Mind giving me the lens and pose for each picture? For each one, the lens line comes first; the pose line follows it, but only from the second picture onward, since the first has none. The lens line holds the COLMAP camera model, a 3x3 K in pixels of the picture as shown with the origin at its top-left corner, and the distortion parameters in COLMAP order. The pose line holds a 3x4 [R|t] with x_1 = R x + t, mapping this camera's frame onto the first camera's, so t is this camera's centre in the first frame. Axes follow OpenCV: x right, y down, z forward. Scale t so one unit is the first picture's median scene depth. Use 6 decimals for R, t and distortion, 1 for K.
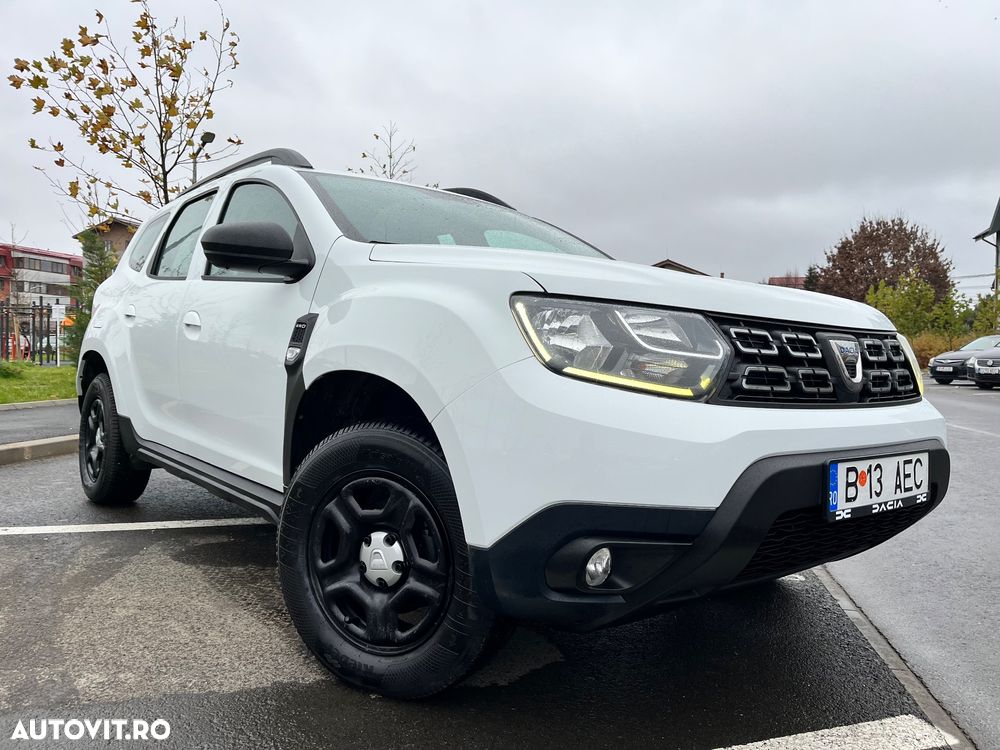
lens RADIAL K [[742.2, 0, 503.7], [0, 742.2, 372.5], [0, 0, 1]] dist [0.057029, -0.079105]
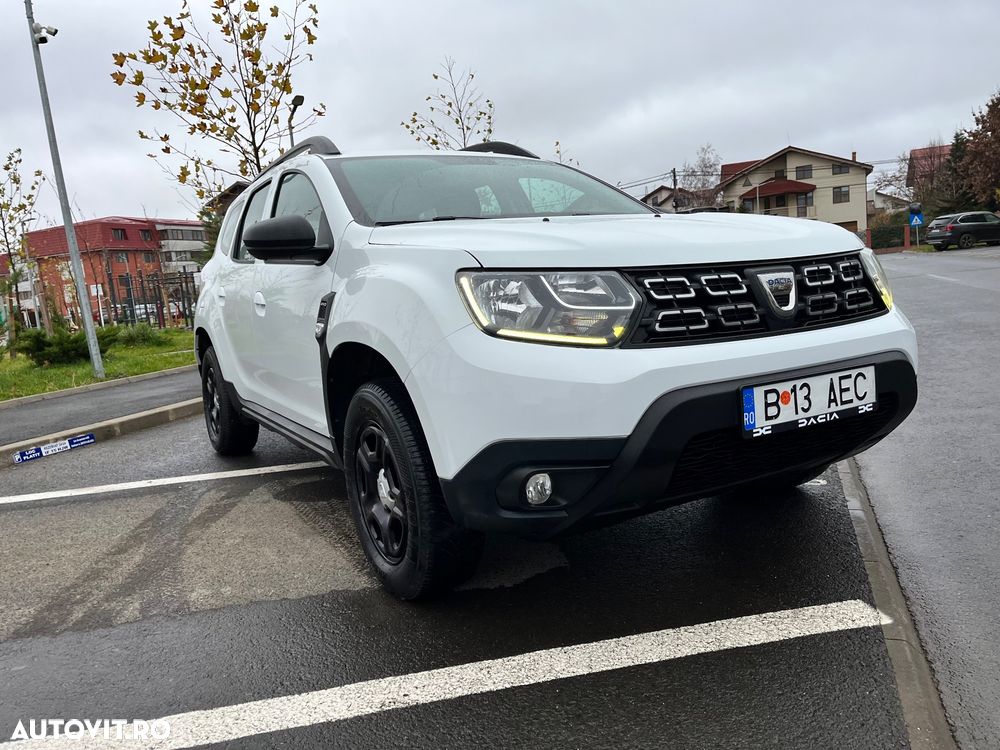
lens RADIAL K [[738.5, 0, 498.1], [0, 738.5, 376.1], [0, 0, 1]] dist [0.057616, -0.079076]
pose [[0.980121, -0.084775, -0.179375, 0.245680], [0.103568, 0.989770, 0.098129, -0.043048], [0.169221, -0.114756, 0.978875, -0.155472]]
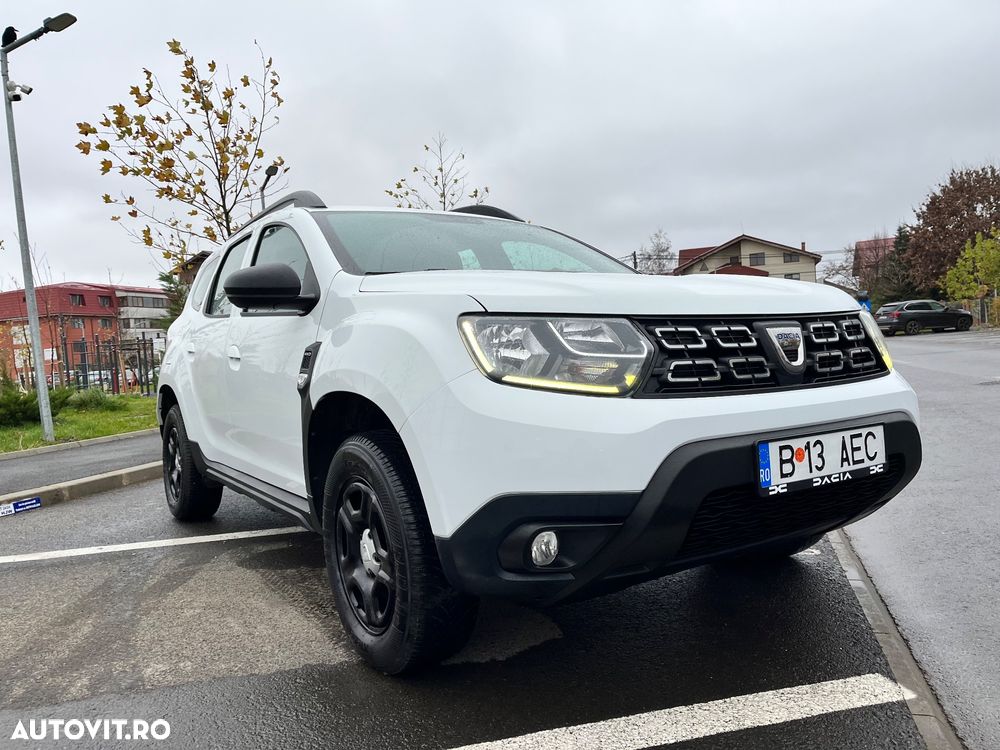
lens RADIAL K [[738.5, 0, 498.1], [0, 738.5, 376.1], [0, 0, 1]] dist [0.057616, -0.079076]
pose [[0.989475, -0.081373, -0.119654, 0.177059], [0.082300, 0.996604, 0.002818, -0.009916], [0.119019, -0.012636, 0.992812, -0.108865]]
